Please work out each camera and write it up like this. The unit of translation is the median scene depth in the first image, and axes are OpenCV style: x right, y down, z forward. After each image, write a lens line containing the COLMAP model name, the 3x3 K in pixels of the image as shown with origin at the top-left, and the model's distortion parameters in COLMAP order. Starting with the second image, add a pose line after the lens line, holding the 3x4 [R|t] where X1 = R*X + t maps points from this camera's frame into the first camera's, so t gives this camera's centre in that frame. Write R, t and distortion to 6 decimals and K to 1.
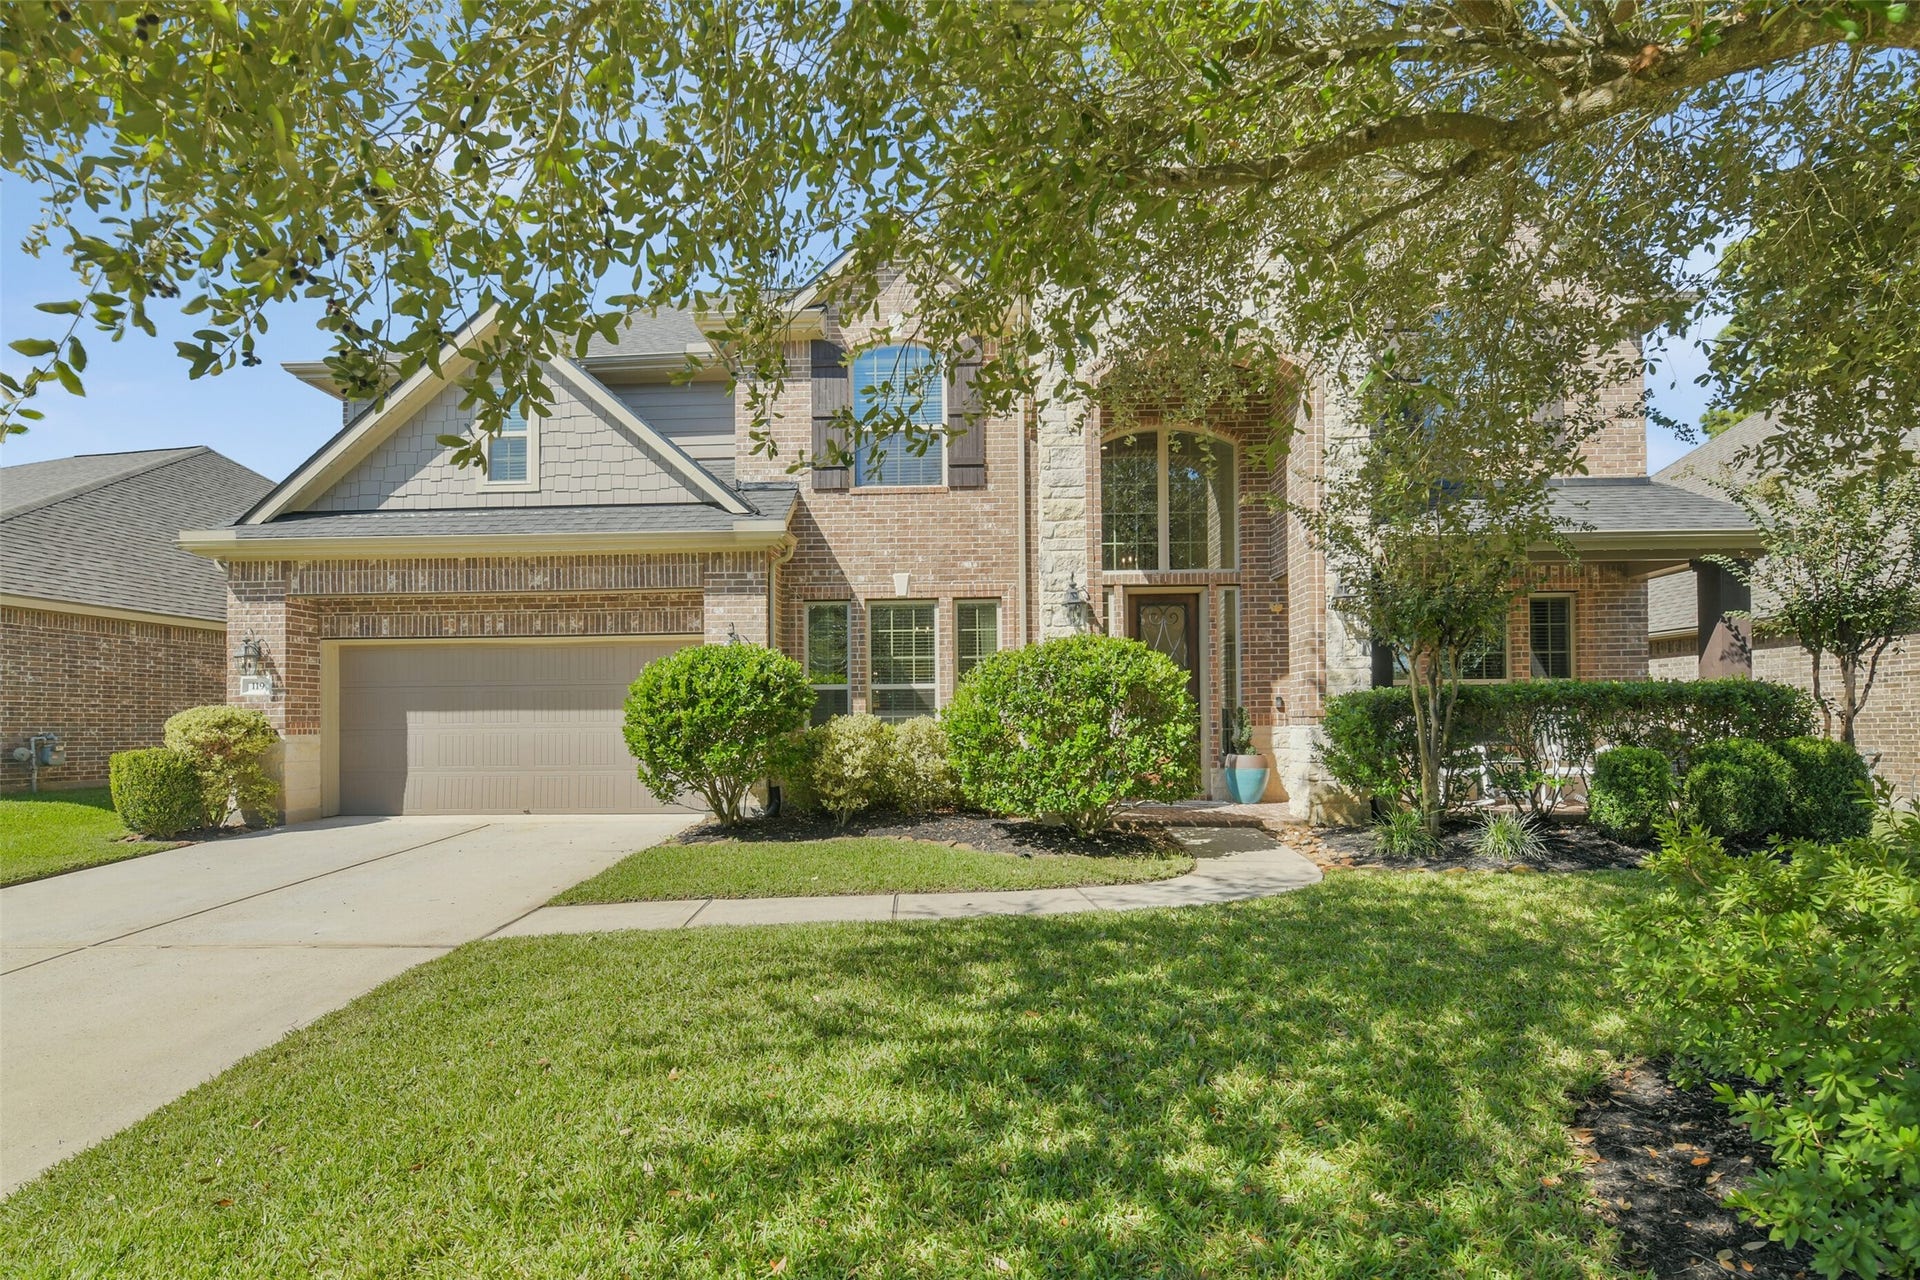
lens RADIAL K [[846.0, 0, 968.4], [0, 846.0, 725.6], [0, 0, 1]] dist [0.014542, -0.000282]
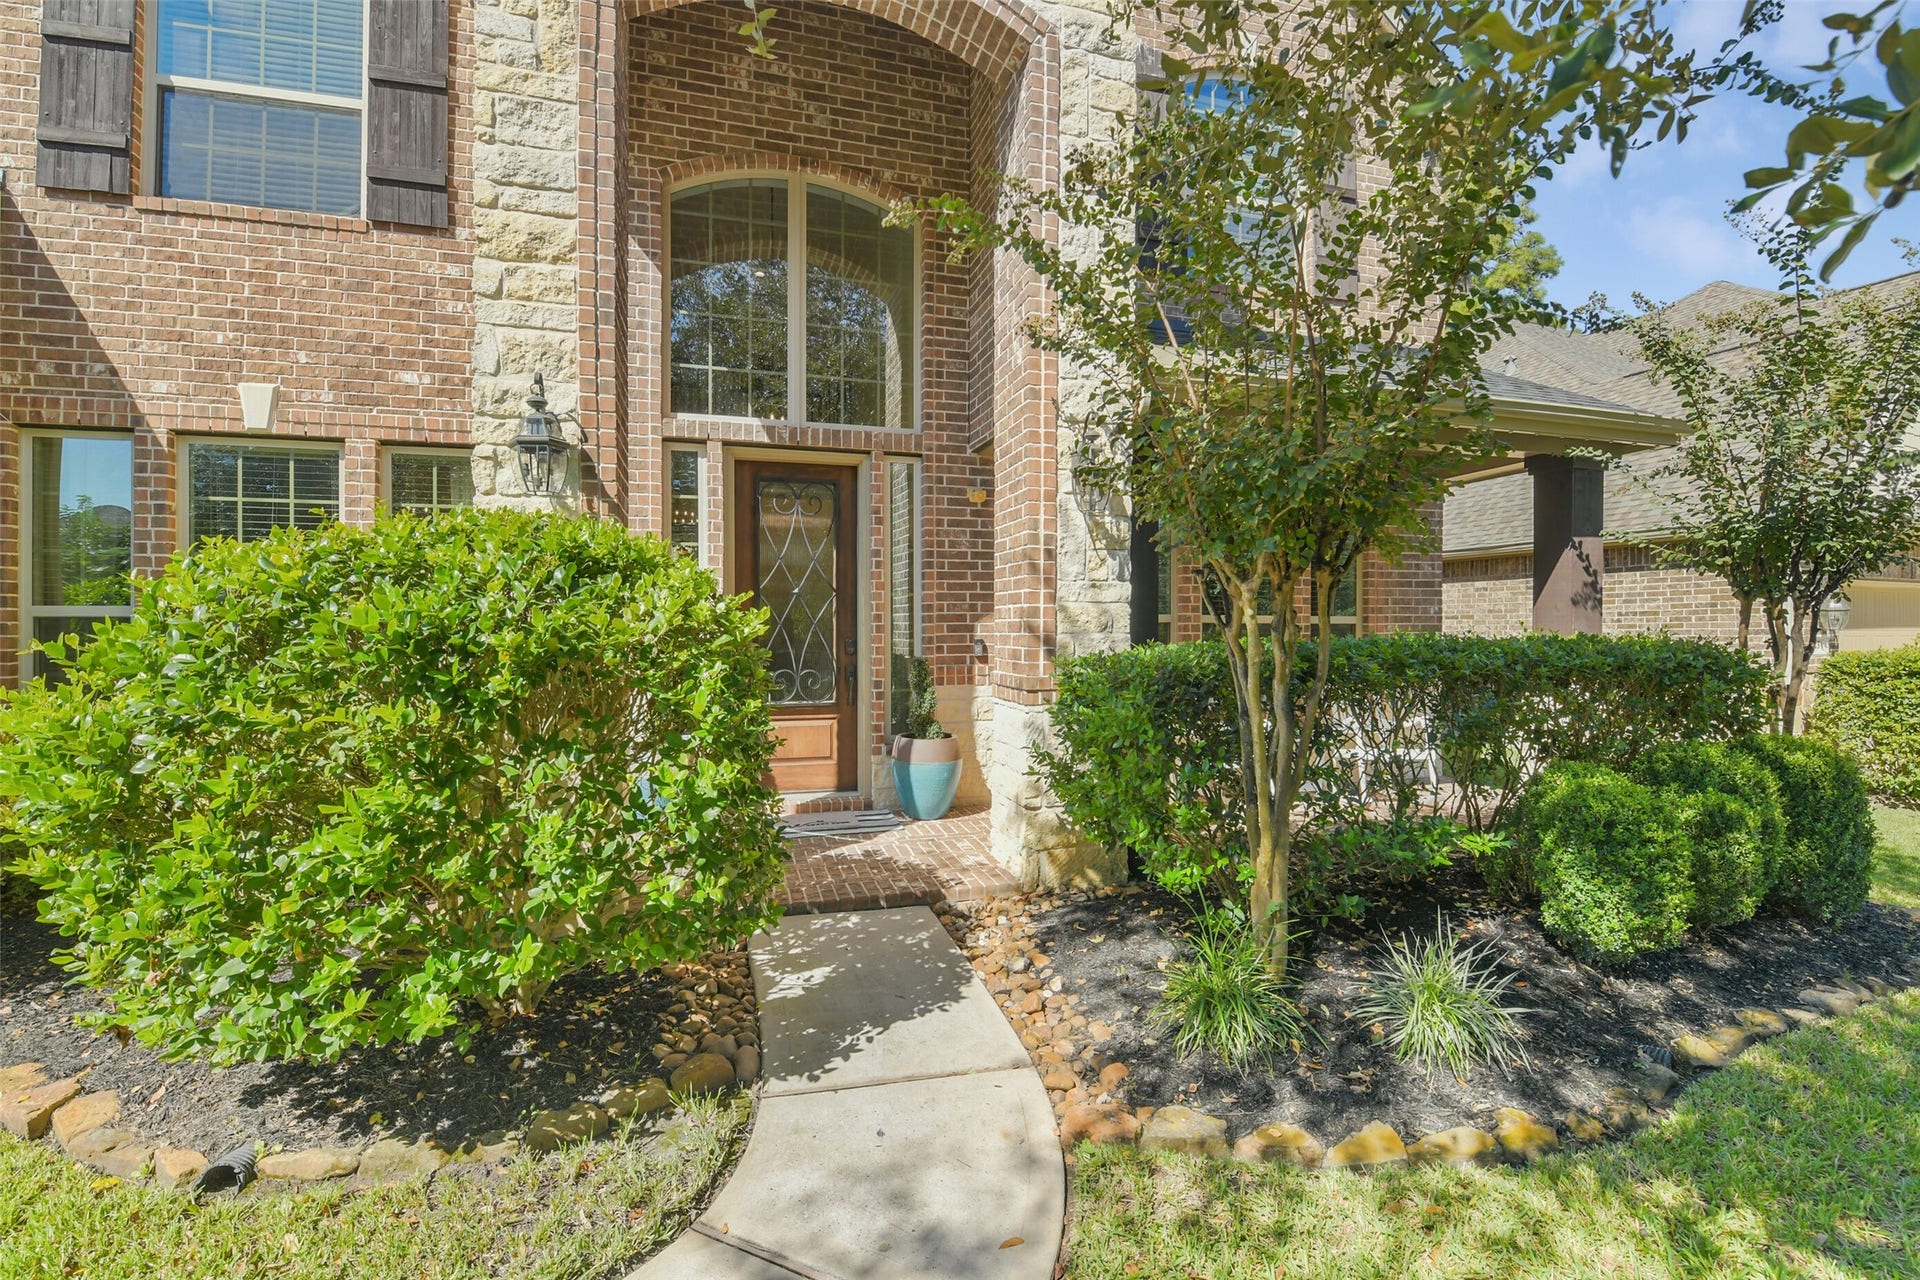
lens RADIAL K [[854.1, 0, 960.0], [0, 854.1, 640.0], [0, 0, 1]] dist [-0.008186, -0.001008]
pose [[0.951258, 0.007009, 0.308317, 0.176813], [-0.008711, 0.999953, 0.004147, -0.040861], [-0.308274, -0.006630, 0.951275, 0.453884]]
